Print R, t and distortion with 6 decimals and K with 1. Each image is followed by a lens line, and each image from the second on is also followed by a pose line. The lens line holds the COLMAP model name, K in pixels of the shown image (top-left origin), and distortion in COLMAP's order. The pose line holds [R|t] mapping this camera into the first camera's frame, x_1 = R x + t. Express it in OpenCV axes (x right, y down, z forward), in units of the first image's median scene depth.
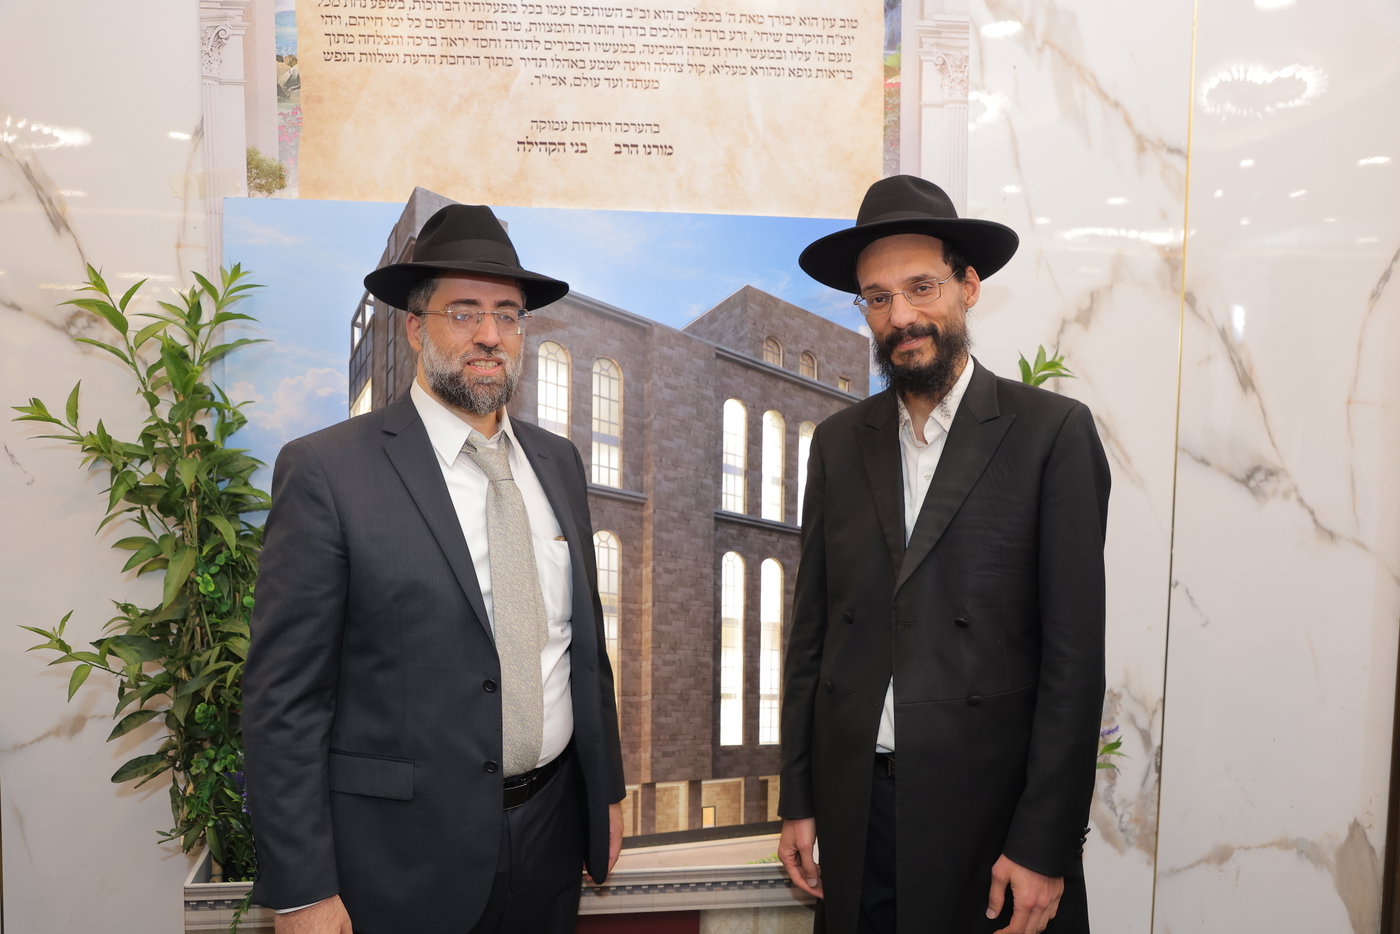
lens RADIAL K [[1056.9, 0, 700.0], [0, 1056.9, 467.0], [0, 0, 1]] dist [-0.045695, 0.045775]
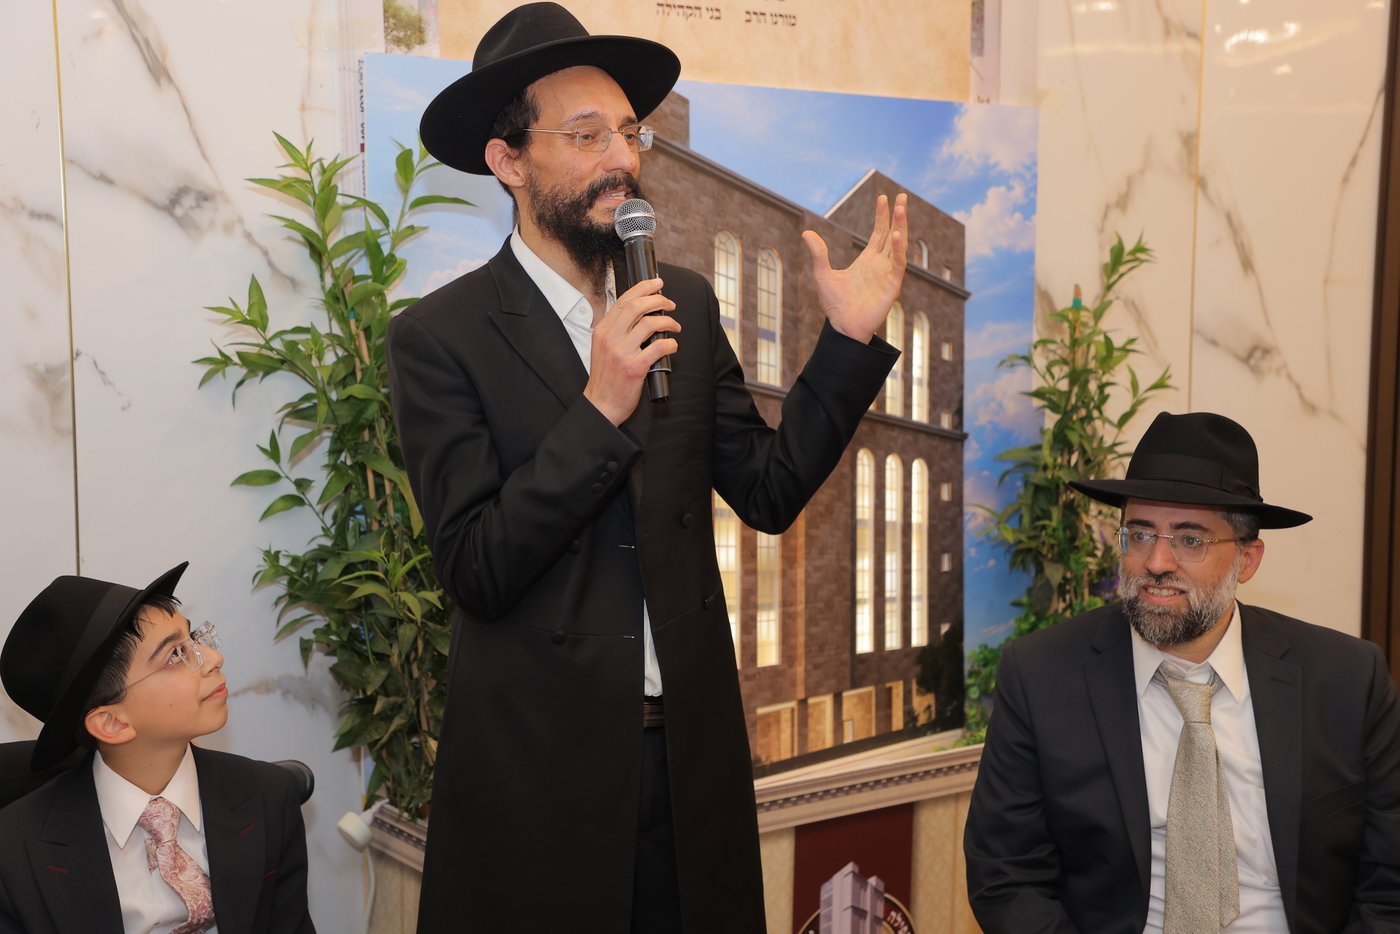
lens RADIAL K [[1745.6, 0, 700.0], [0, 1745.6, 467.0], [0, 0, 1]] dist [0.144114, 0.046929]
pose [[0.893134, -0.059438, 0.445846, -0.836092], [0.045572, 0.998087, 0.041768, 0.023603], [-0.447476, -0.016986, 0.894135, -0.366200]]
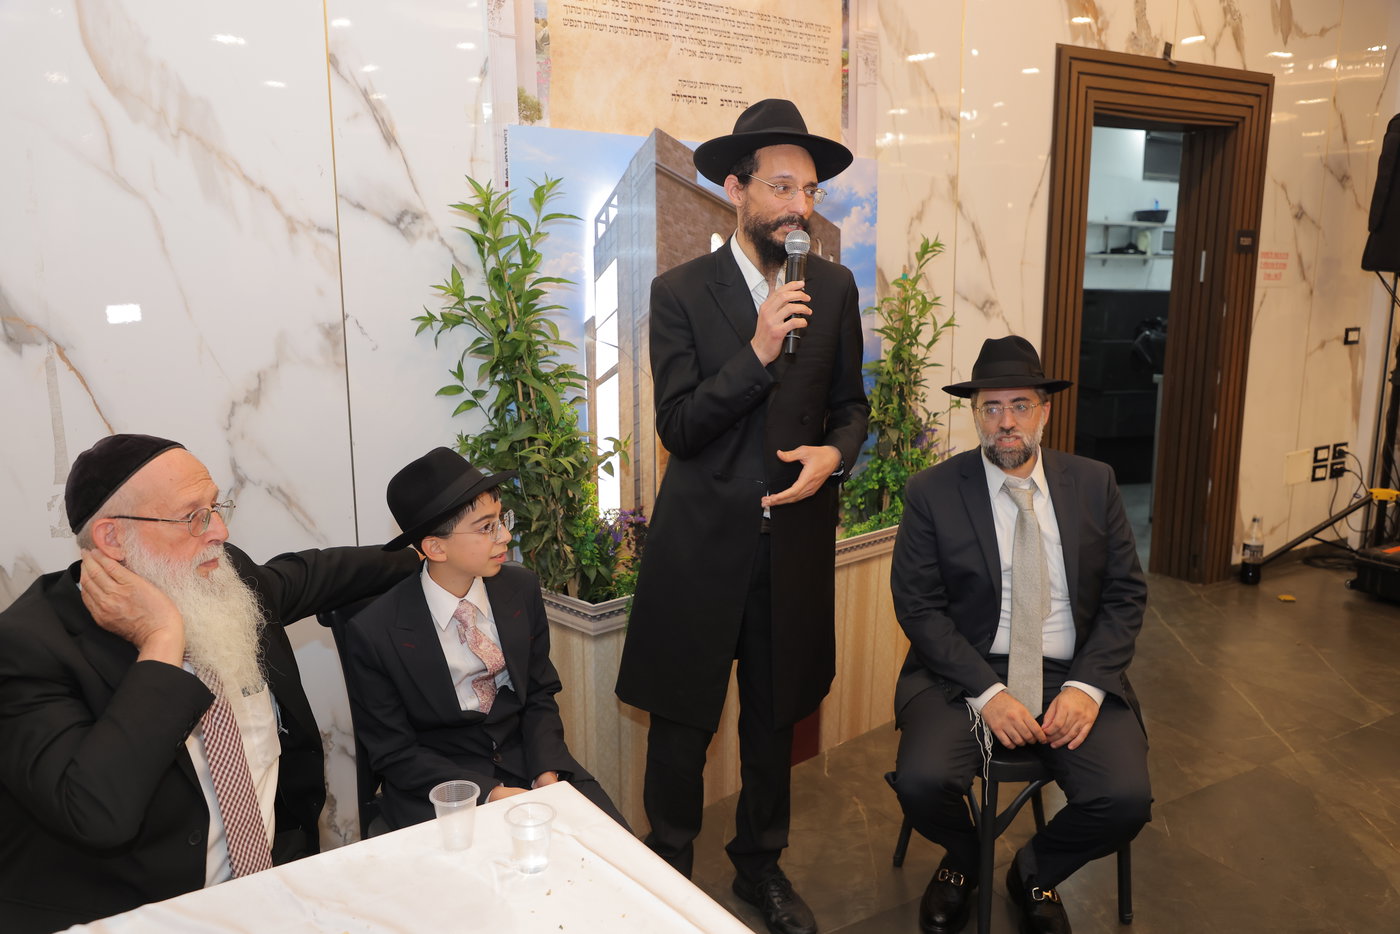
lens RADIAL K [[1056.9, 0, 700.0], [0, 1056.9, 467.0], [0, 0, 1]] dist [-0.045695, 0.045775]
pose [[0.825456, -0.126150, 0.550189, -1.015545], [0.058830, 0.988626, 0.138413, 0.003836], [-0.561392, -0.081887, 0.823489, -0.271289]]
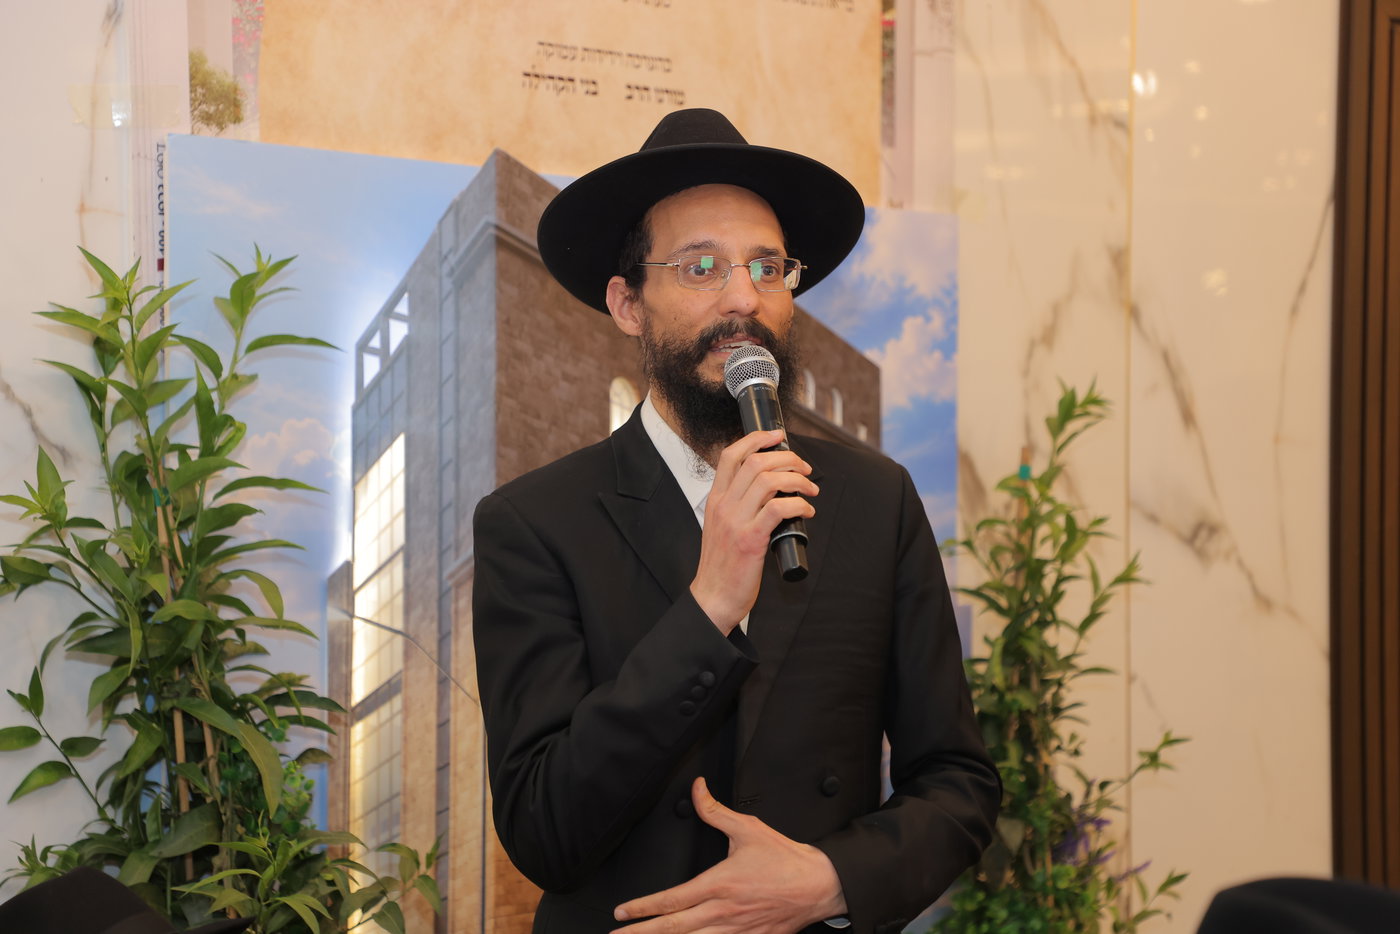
lens RADIAL K [[2563.4, 0, 700.0], [0, 2563.4, 467.0], [0, 0, 1]] dist [0.331046, -0.019256]
pose [[0.766492, -0.025553, 0.641746, -1.141343], [0.053709, 0.998258, -0.024401, -0.016370], [-0.640005, 0.053171, 0.766529, -0.304645]]
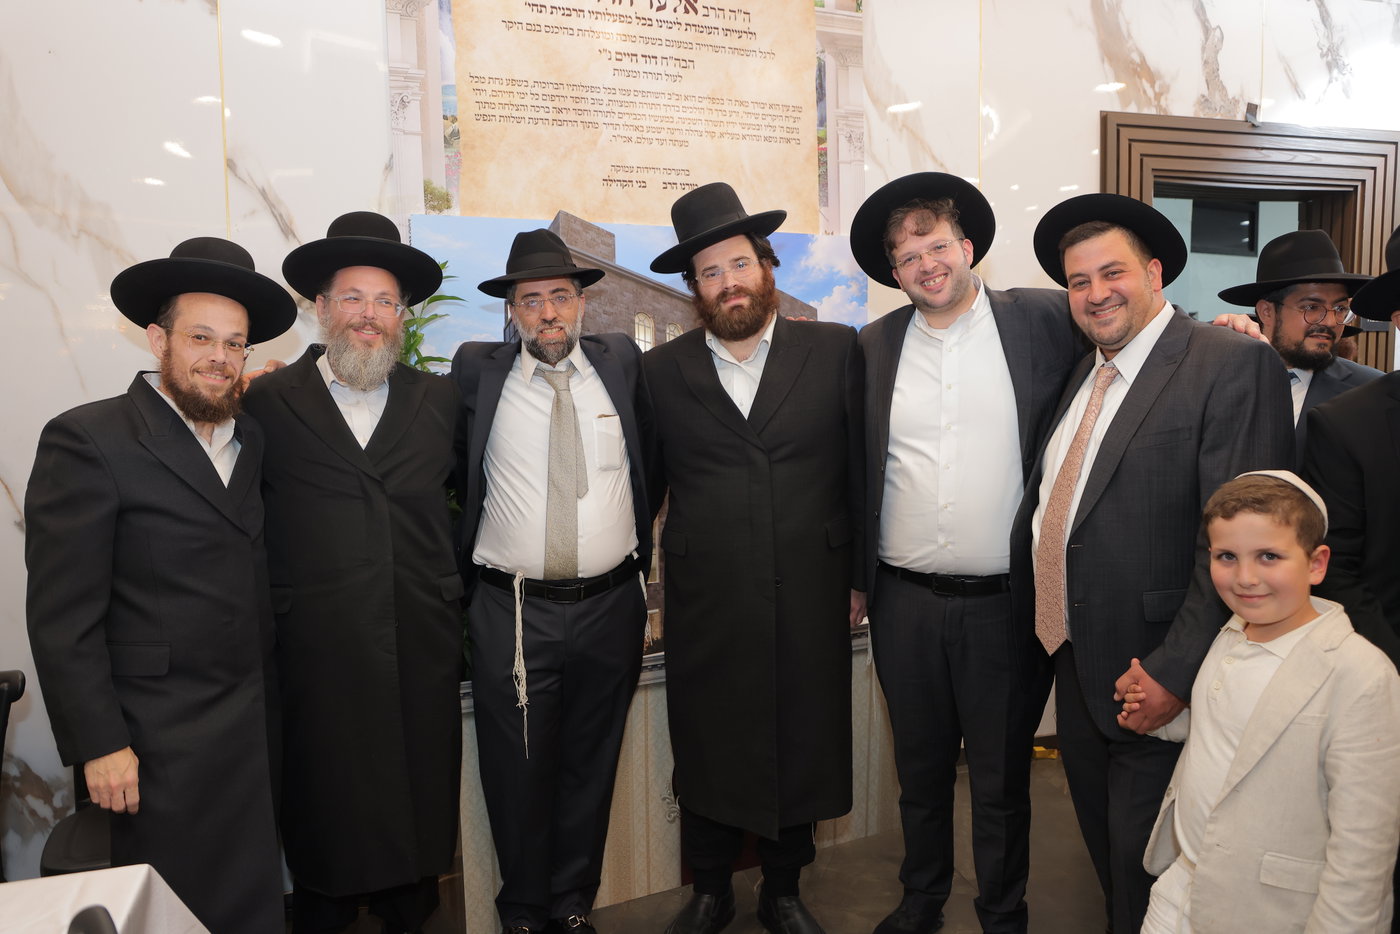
lens RADIAL K [[963.8, 0, 700.0], [0, 963.8, 467.0], [0, 0, 1]] dist [-0.071788, 0.039229]
pose [[0.950966, -0.061929, 0.303033, -0.480088], [0.053231, 0.997901, 0.036886, 0.054484], [-0.304681, -0.018947, 0.952266, -0.340660]]
